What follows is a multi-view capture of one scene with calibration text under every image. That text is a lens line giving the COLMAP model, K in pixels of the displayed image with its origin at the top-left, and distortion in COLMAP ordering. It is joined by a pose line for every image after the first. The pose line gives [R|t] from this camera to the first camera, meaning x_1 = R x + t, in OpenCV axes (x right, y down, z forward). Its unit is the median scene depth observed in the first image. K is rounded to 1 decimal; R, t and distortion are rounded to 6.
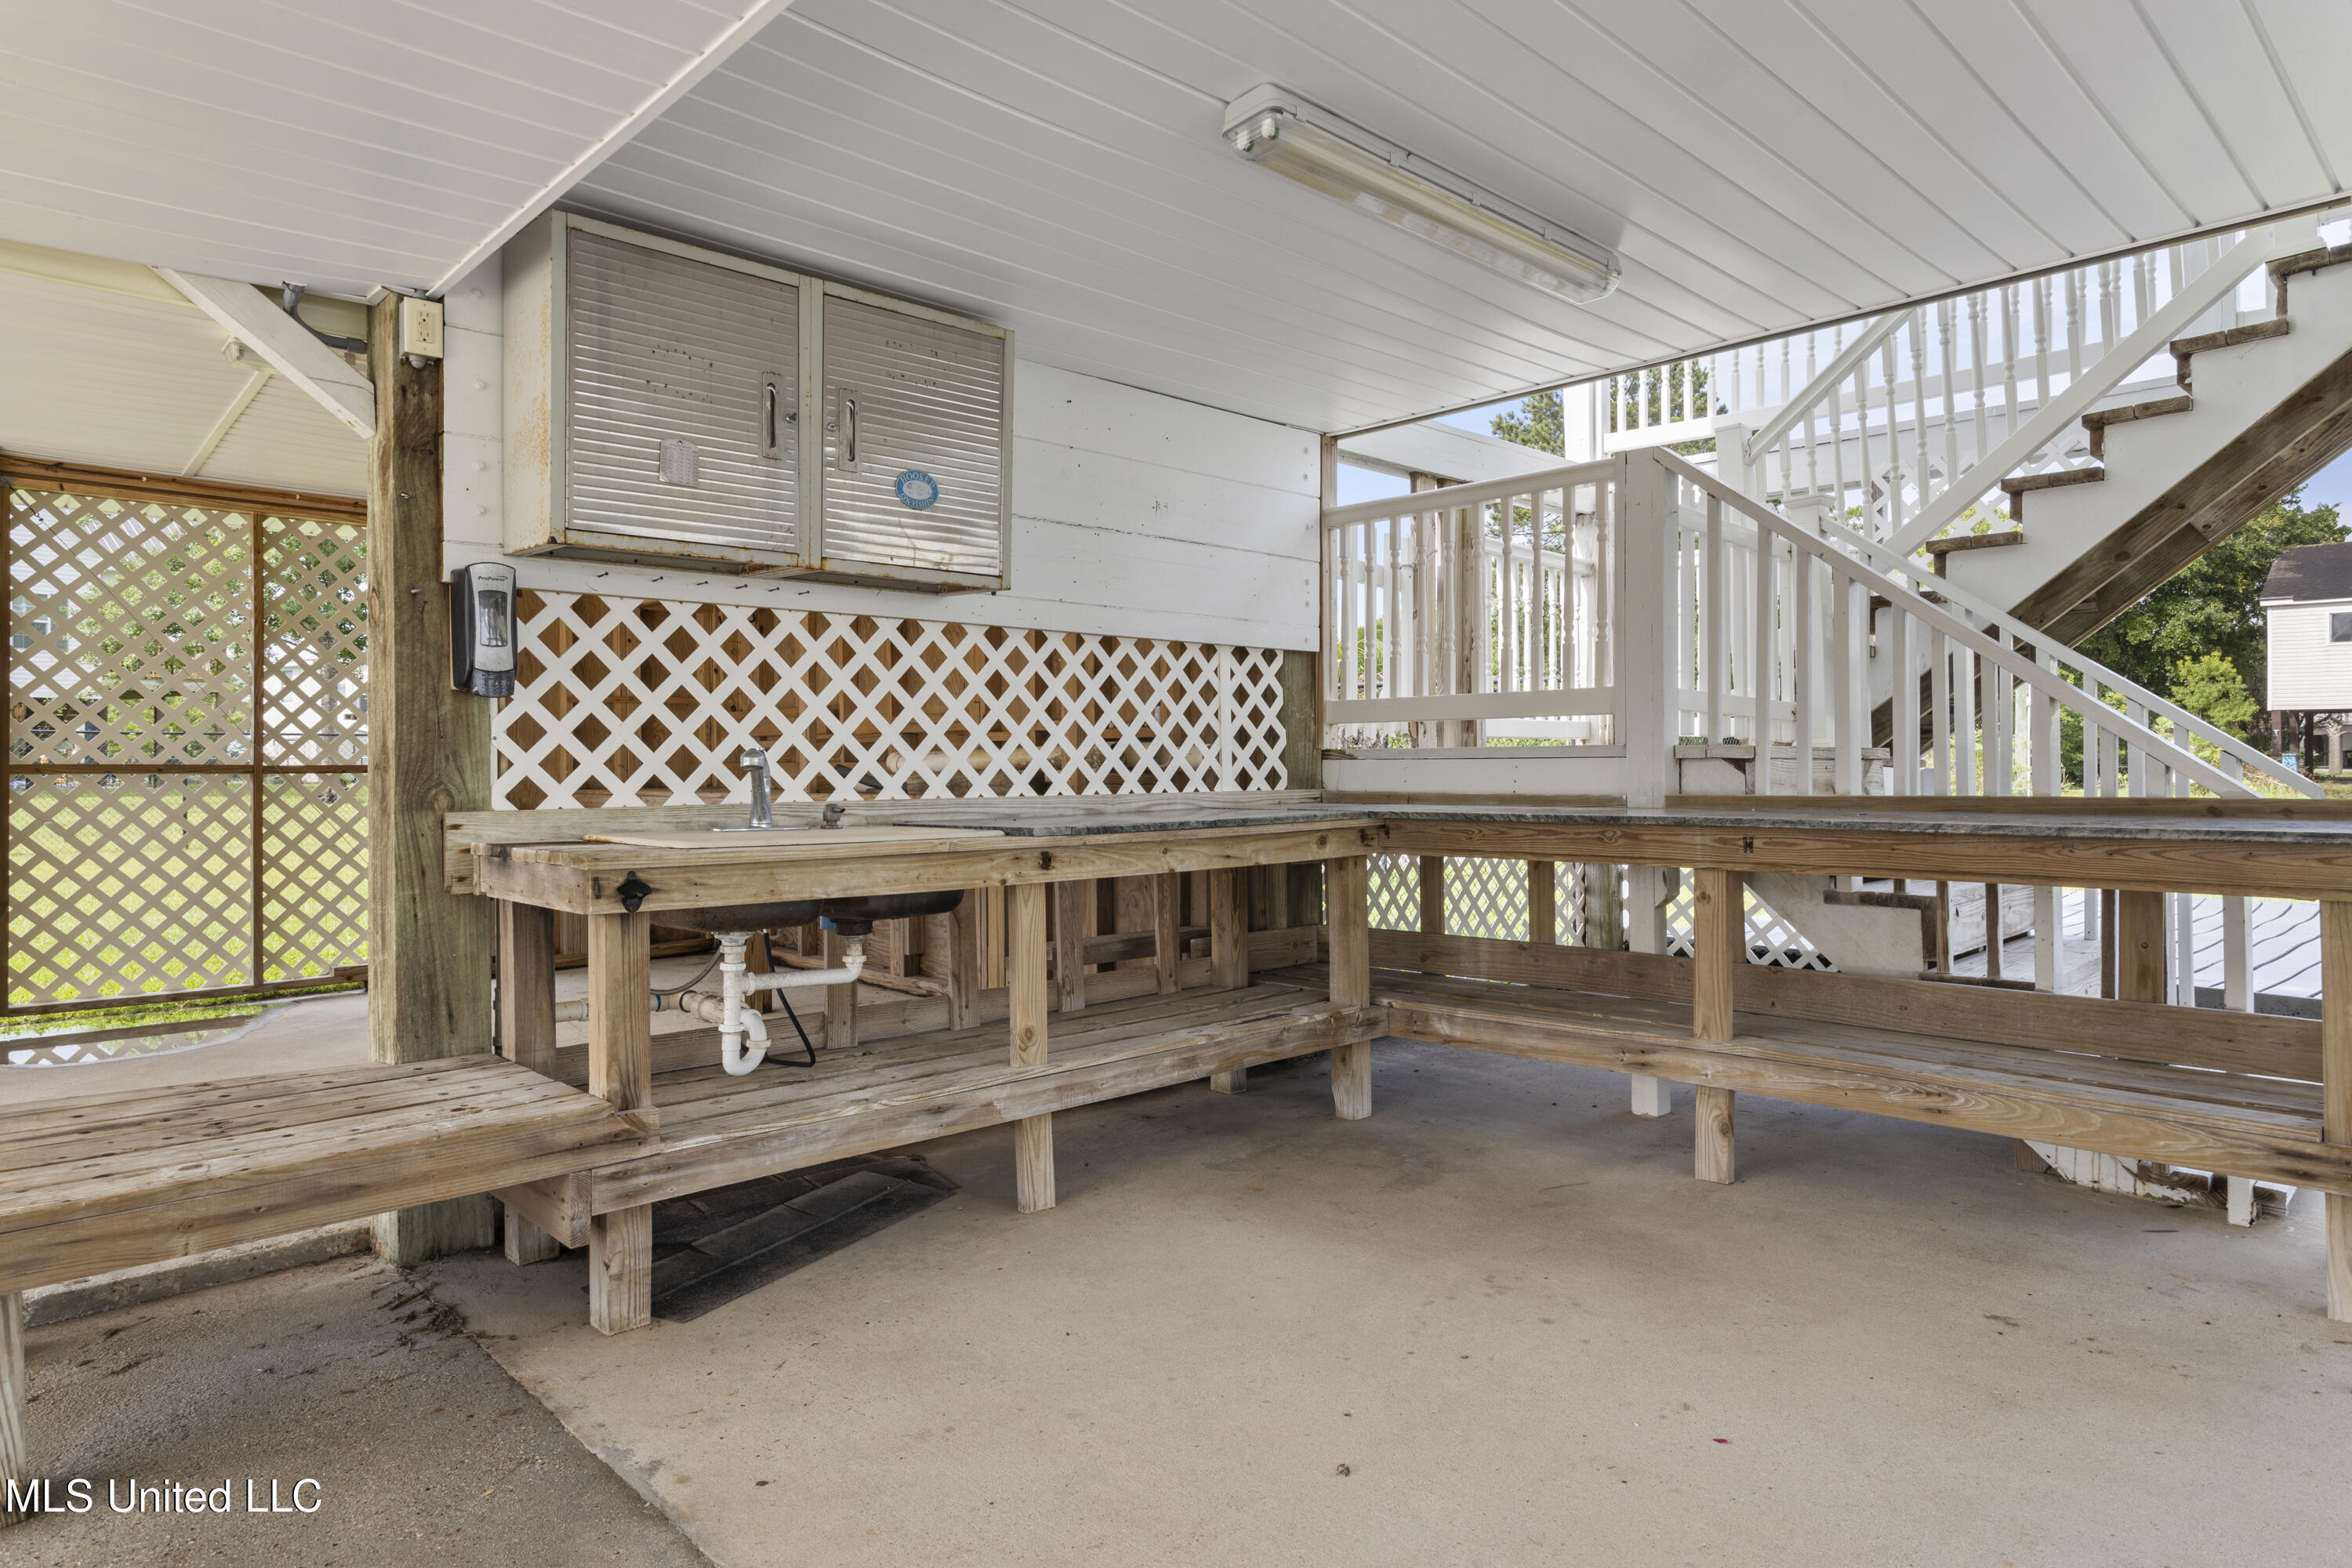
lens RADIAL K [[1364.7, 0, 1172.3], [0, 1364.7, 760.1], [0, 0, 1]] dist [-0.001667, -0.000772]
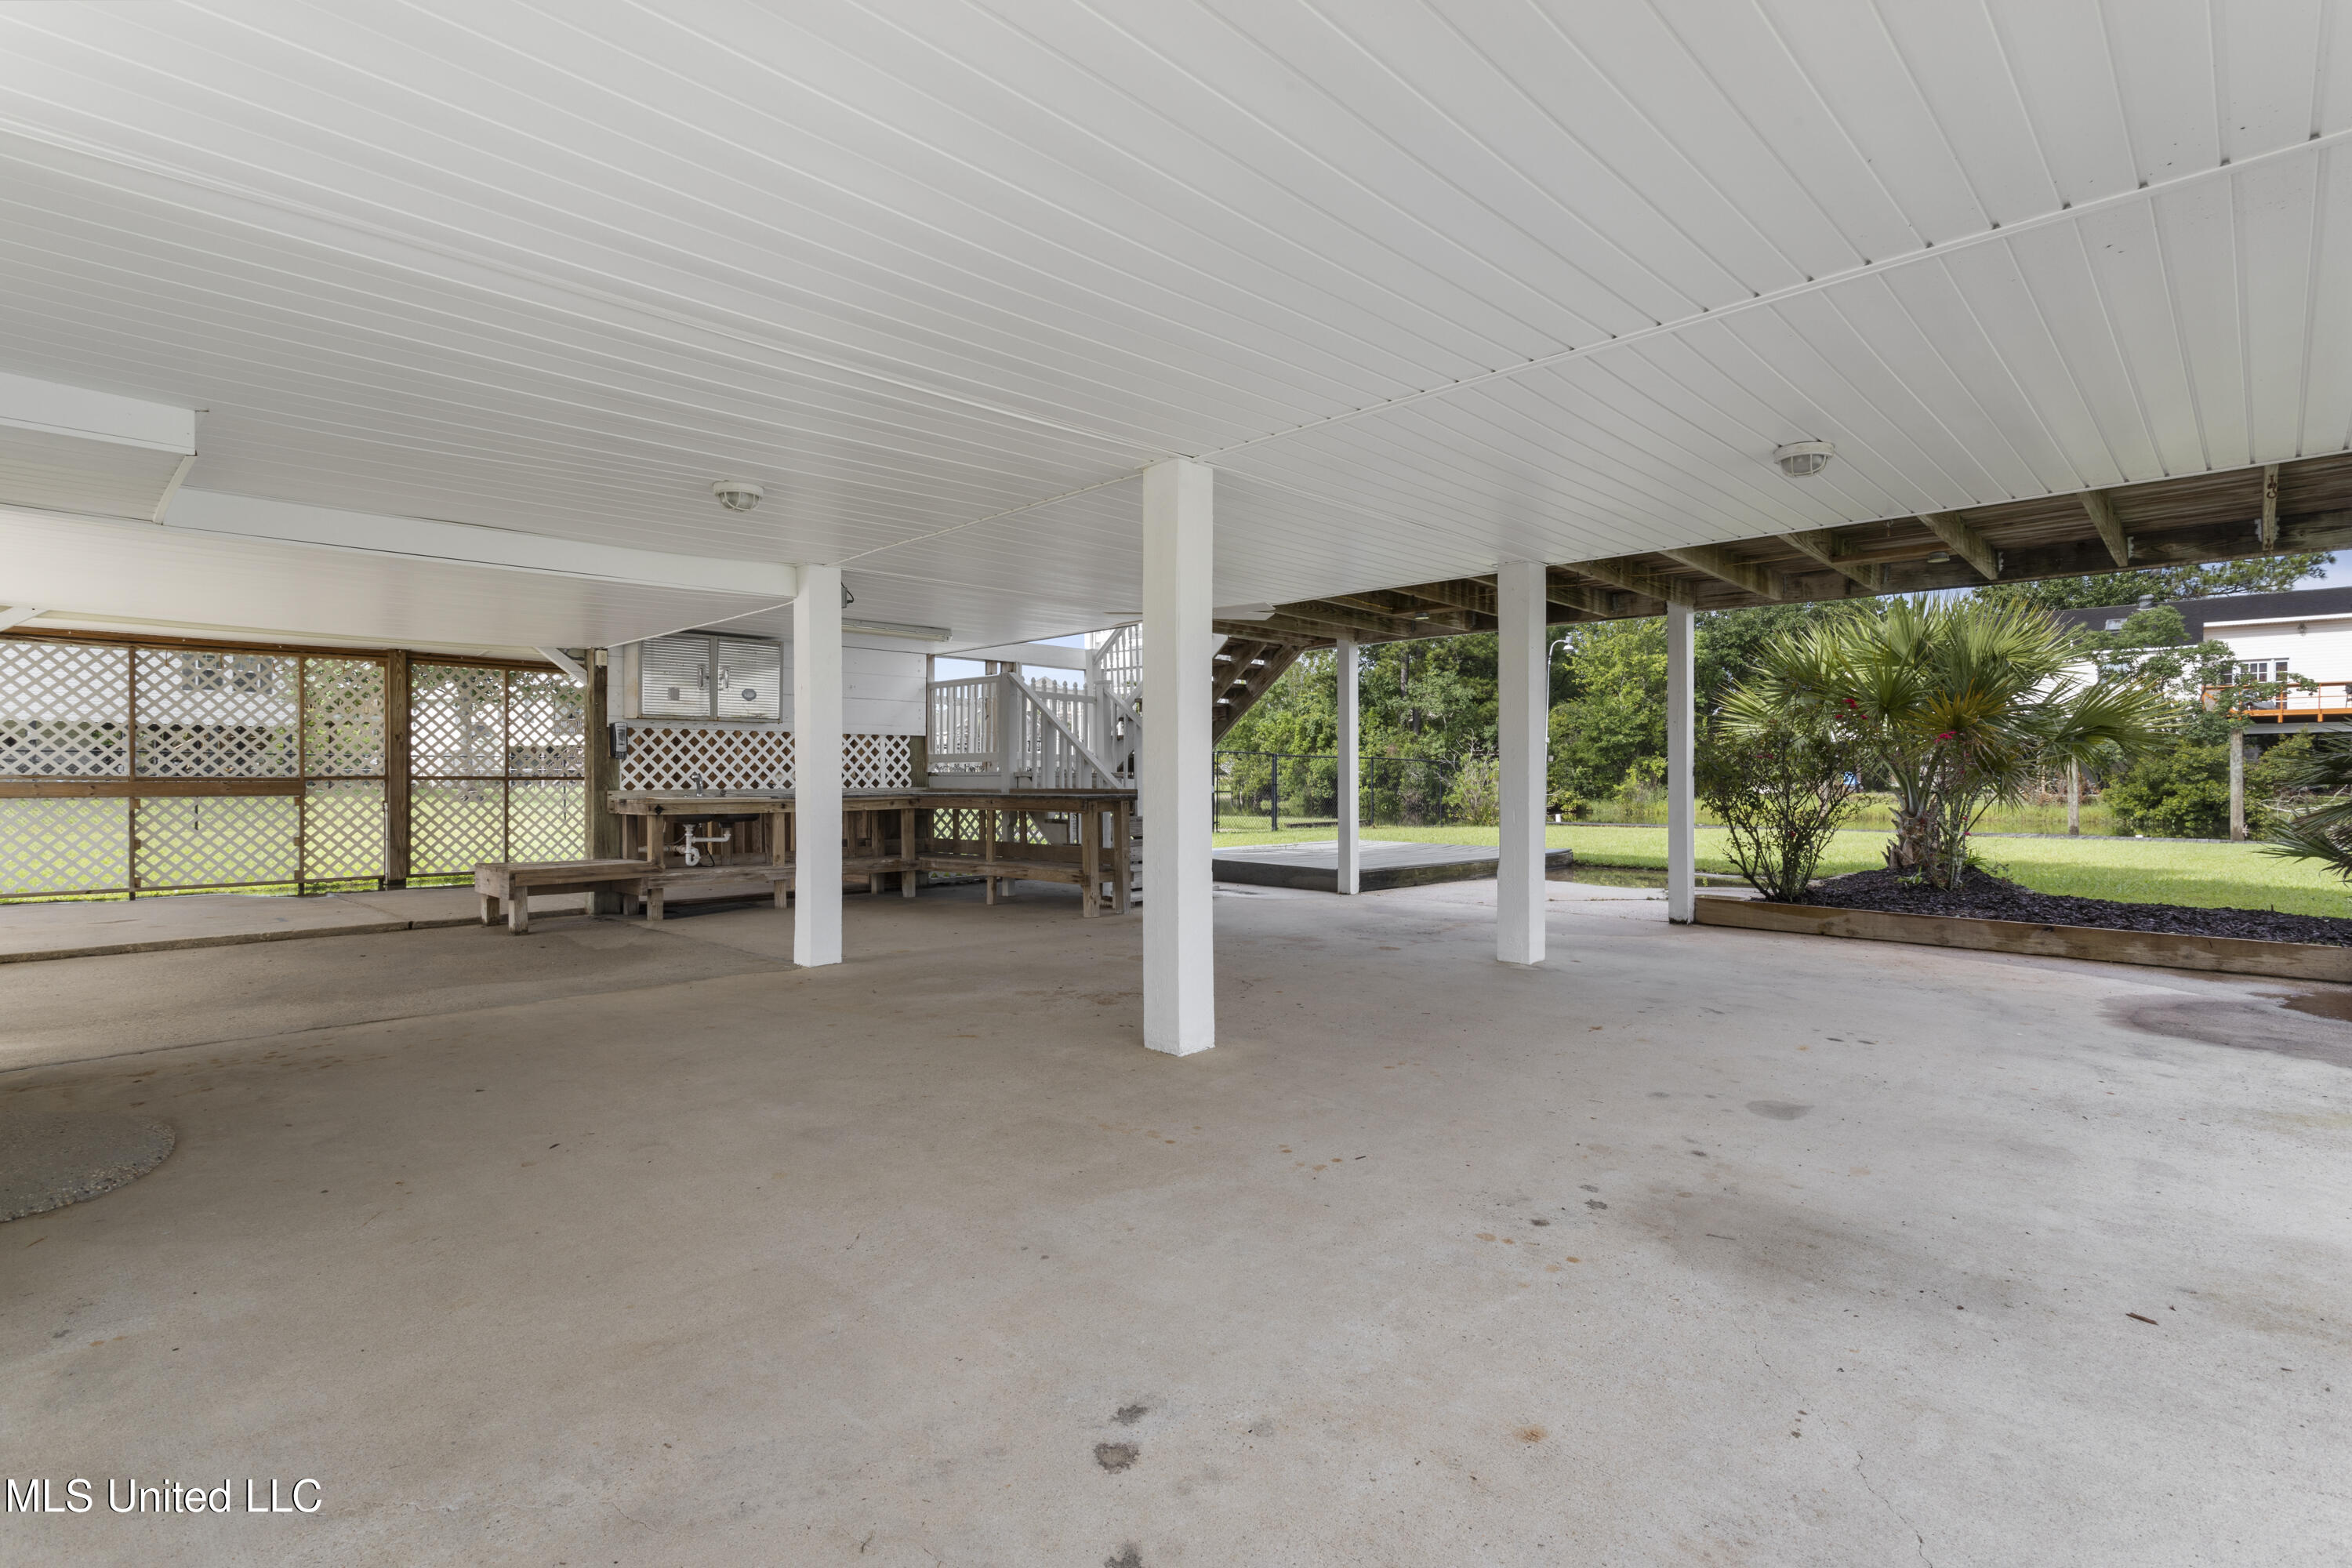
lens RADIAL K [[1111.4, 0, 1170.1], [0, 1111.4, 760.7], [0, 0, 1]] dist [0.003532, 0.001561]
pose [[0.999420, 0.003536, 0.033872, 0.617188], [-0.003137, 0.999925, -0.011835, -0.007728], [-0.033911, 0.011722, 0.999356, -1.438290]]
